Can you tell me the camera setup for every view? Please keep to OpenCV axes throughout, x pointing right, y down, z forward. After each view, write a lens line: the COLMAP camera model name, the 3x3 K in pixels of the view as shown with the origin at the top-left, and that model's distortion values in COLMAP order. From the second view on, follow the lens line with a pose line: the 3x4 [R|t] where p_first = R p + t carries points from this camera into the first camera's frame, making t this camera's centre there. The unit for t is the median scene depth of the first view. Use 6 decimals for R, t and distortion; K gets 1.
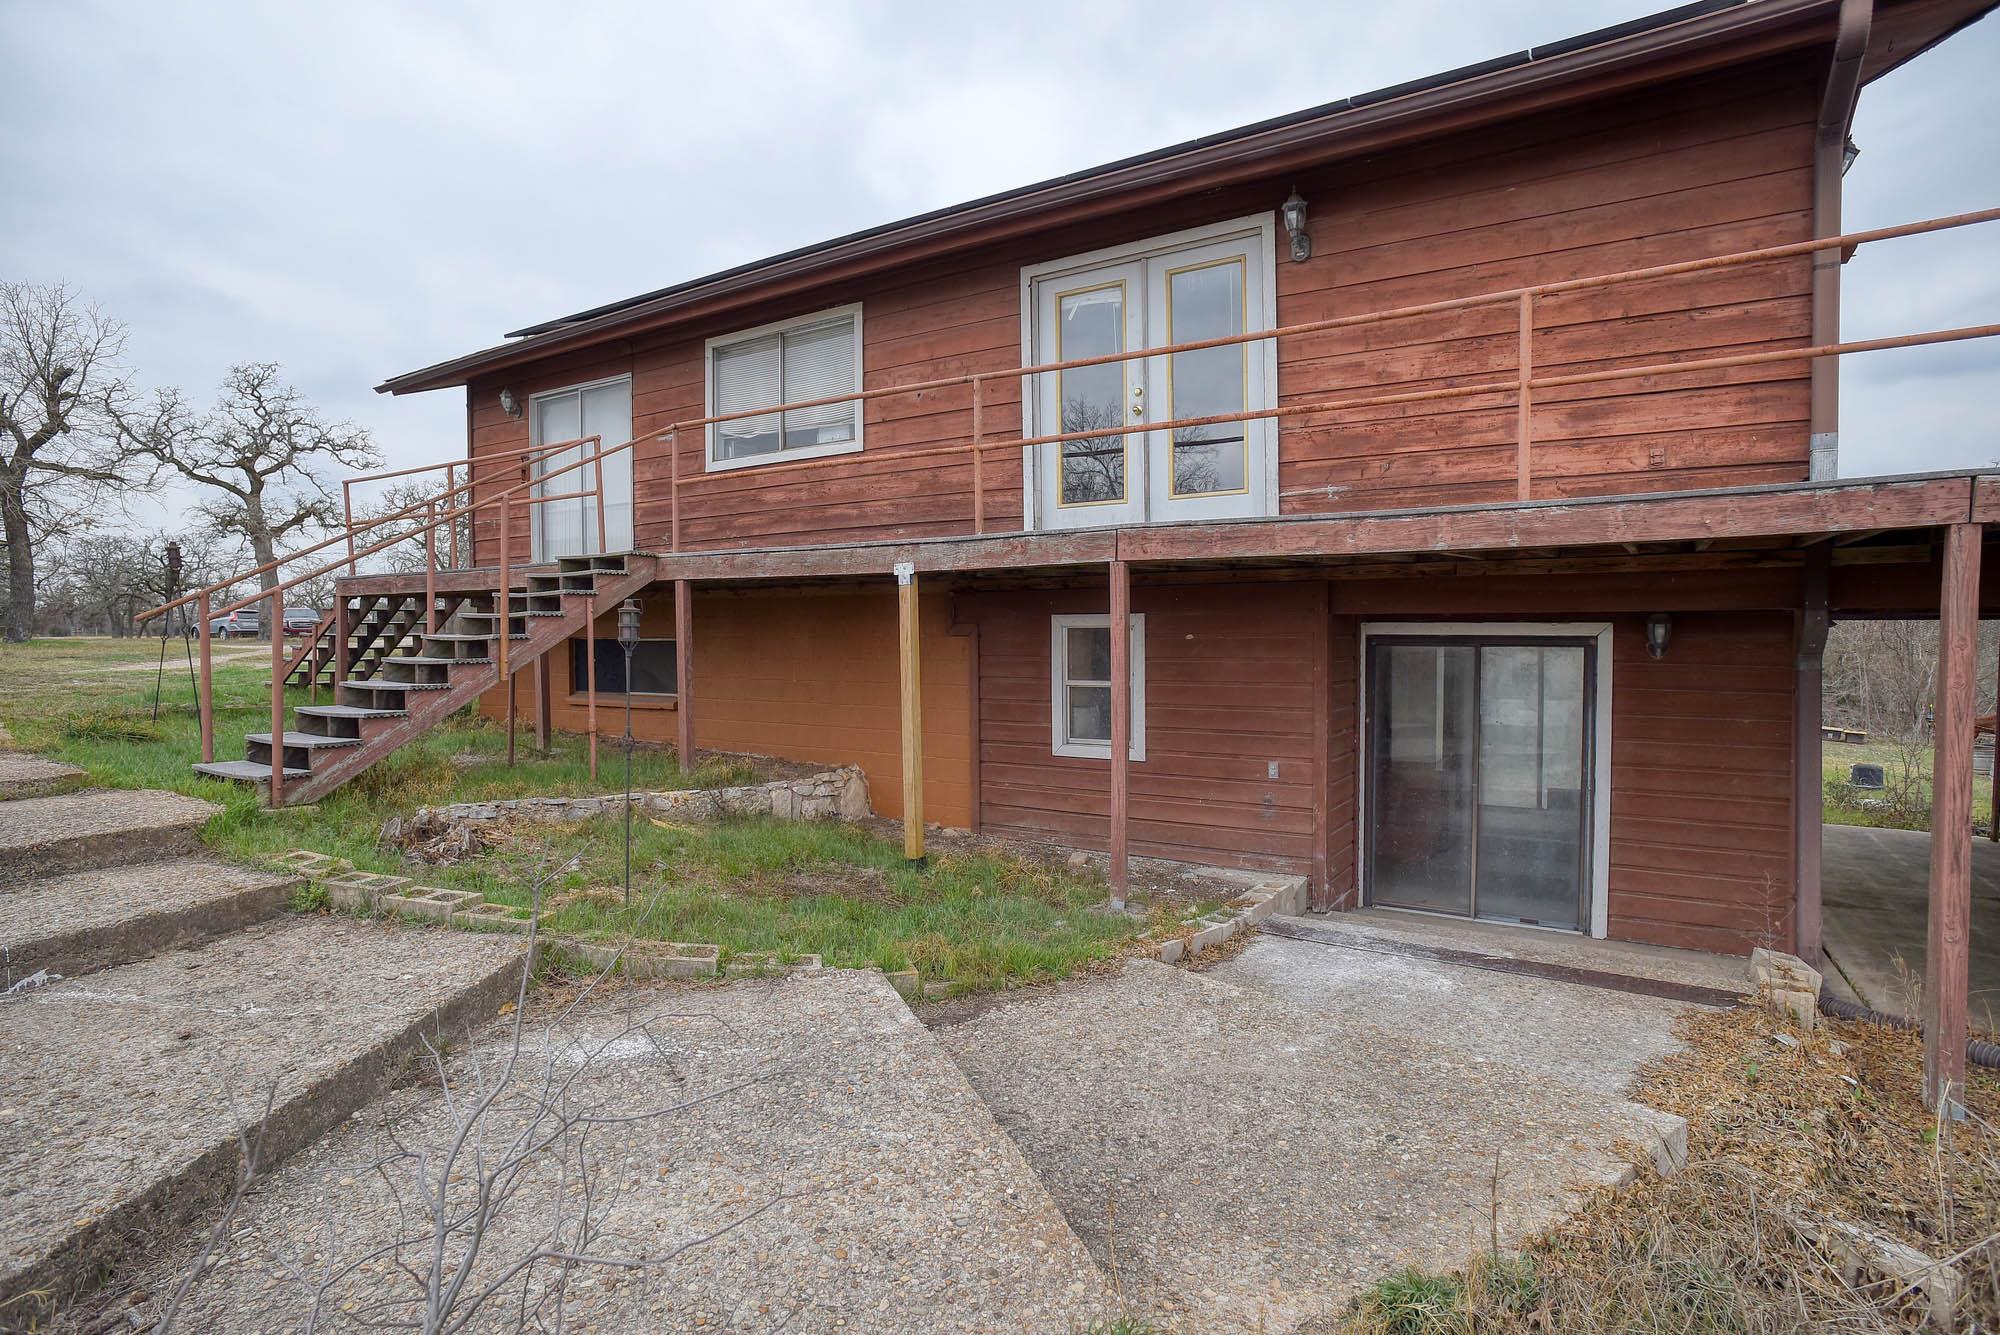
lens RADIAL K [[1029.5, 0, 1000.0], [0, 1029.5, 667.5], [0, 0, 1]] dist [-0.069330, 0.050261]
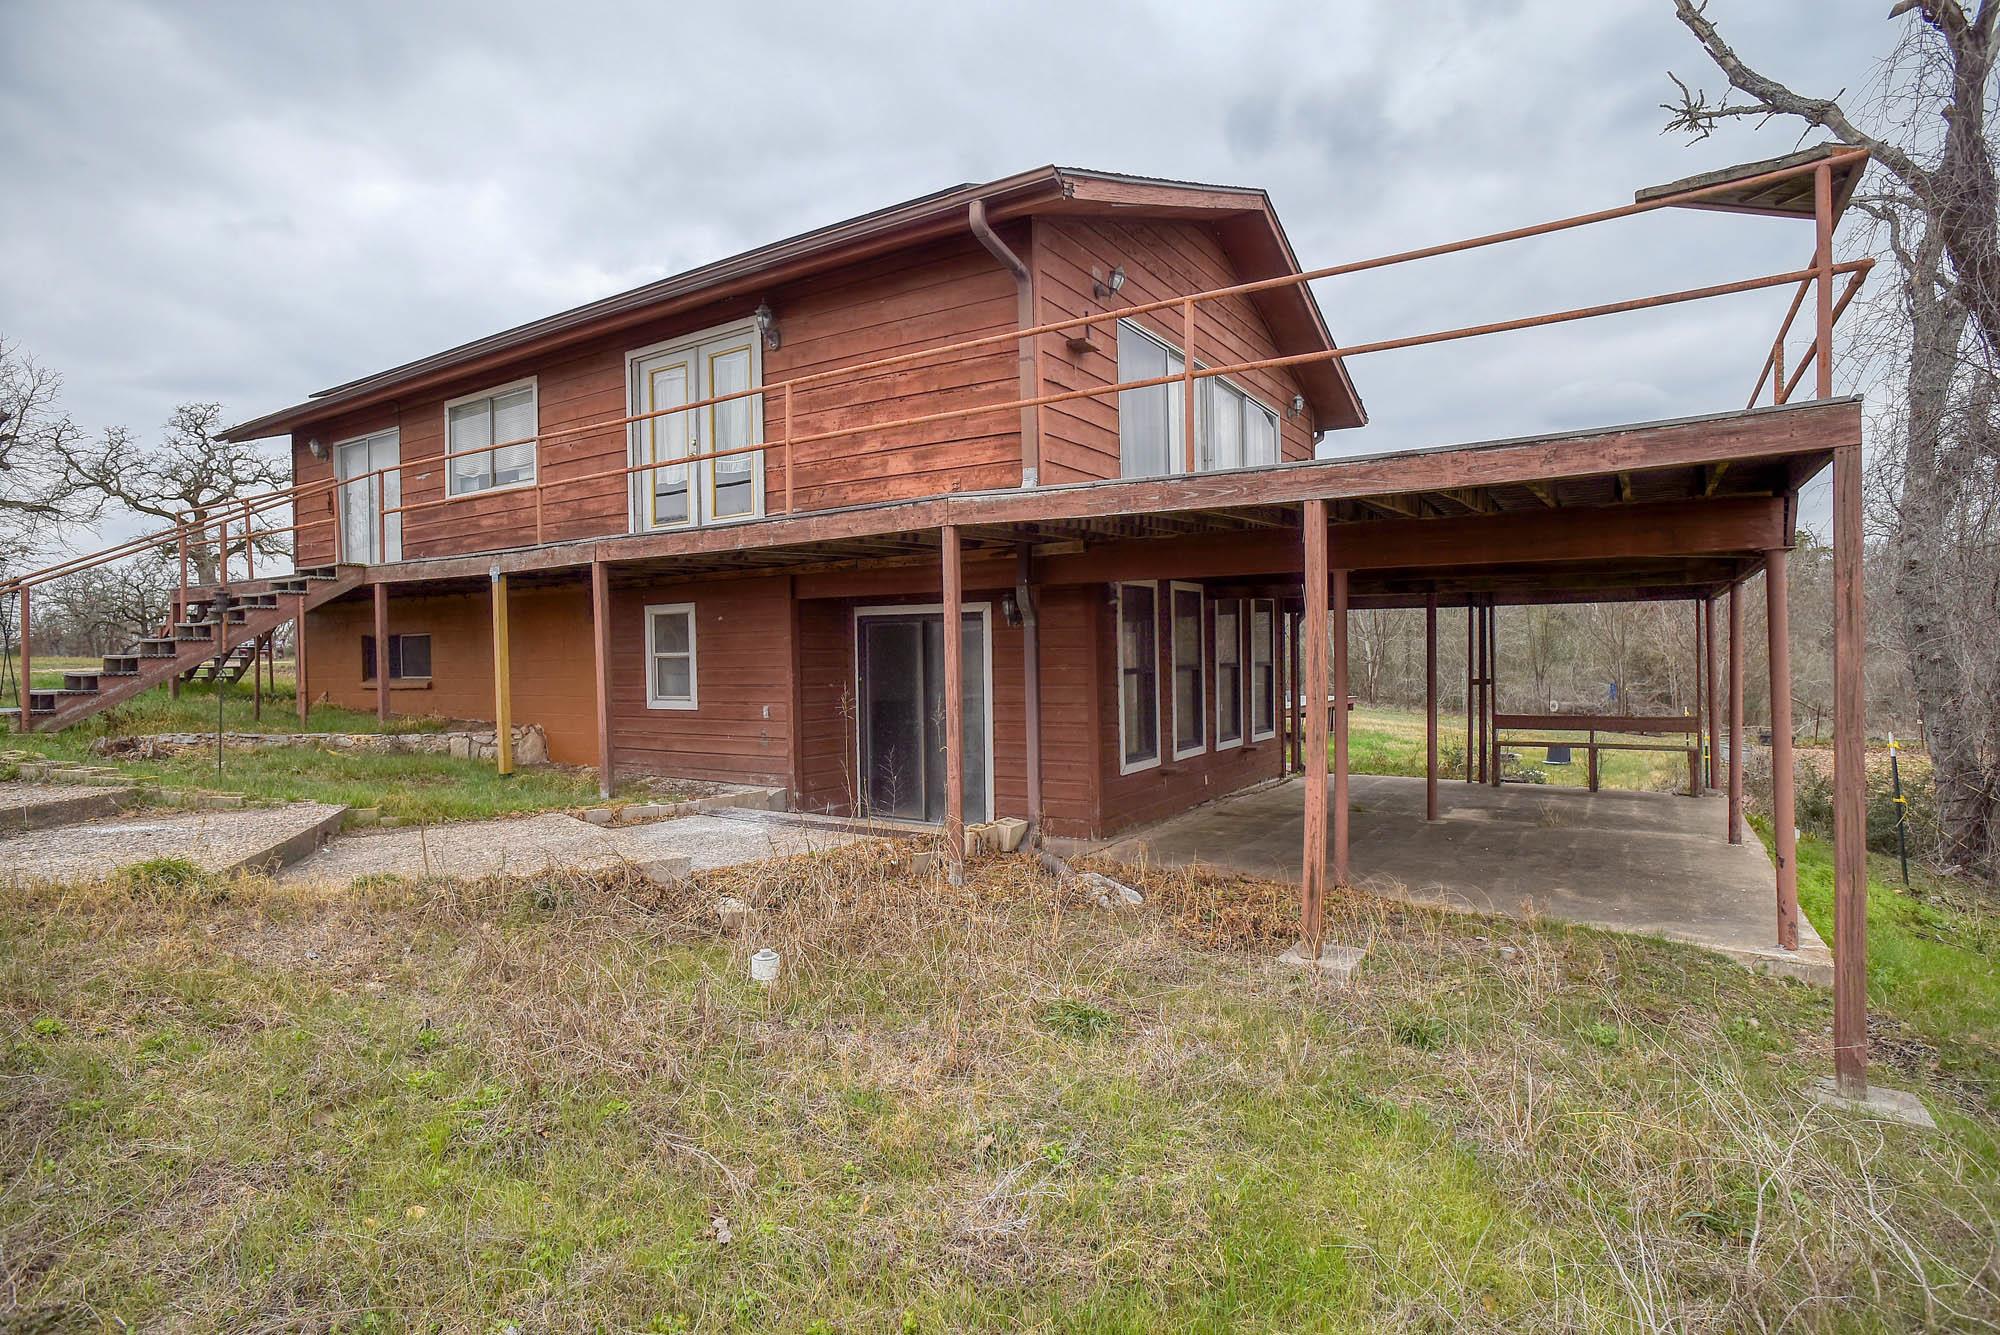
lens RADIAL K [[1029.5, 0, 1000.0], [0, 1029.5, 667.5], [0, 0, 1]] dist [-0.069330, 0.050261]
pose [[0.999947, -0.010017, 0.002364, 0.462574], [0.010067, 0.999701, -0.022268, 0.058840], [-0.002140, 0.022290, 0.999749, -0.315362]]
